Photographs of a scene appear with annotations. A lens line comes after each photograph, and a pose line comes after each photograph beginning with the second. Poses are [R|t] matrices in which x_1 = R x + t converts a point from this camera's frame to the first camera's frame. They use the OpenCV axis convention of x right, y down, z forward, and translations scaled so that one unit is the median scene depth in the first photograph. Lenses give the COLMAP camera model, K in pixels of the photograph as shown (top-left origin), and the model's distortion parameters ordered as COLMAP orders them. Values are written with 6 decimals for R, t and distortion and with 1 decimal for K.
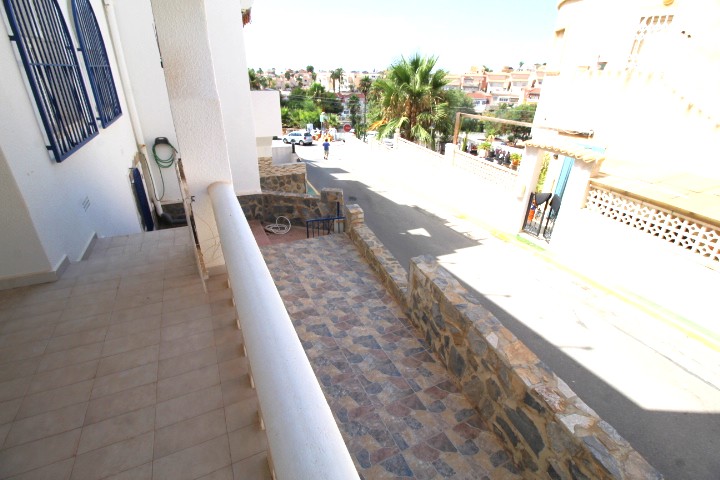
lens RADIAL K [[332.6, 0, 360.1], [0, 332.6, 237.6], [0, 0, 1]] dist [-0.004990, -0.009709]
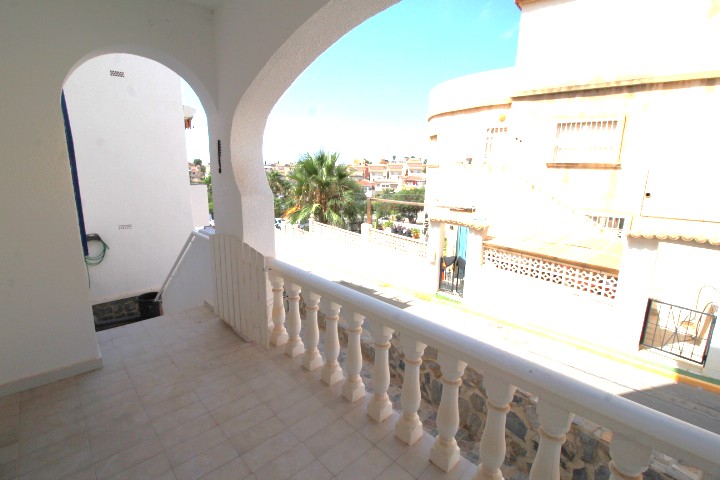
lens RADIAL K [[332.6, 0, 361.4], [0, 332.6, 240.1], [0, 0, 1]] dist [-0.004990, -0.009709]
pose [[0.951439, -0.074674, 0.298644, -0.115032], [0.143130, 0.966202, -0.214399, 0.022432], [-0.272541, 0.246732, 0.929970, -0.068007]]
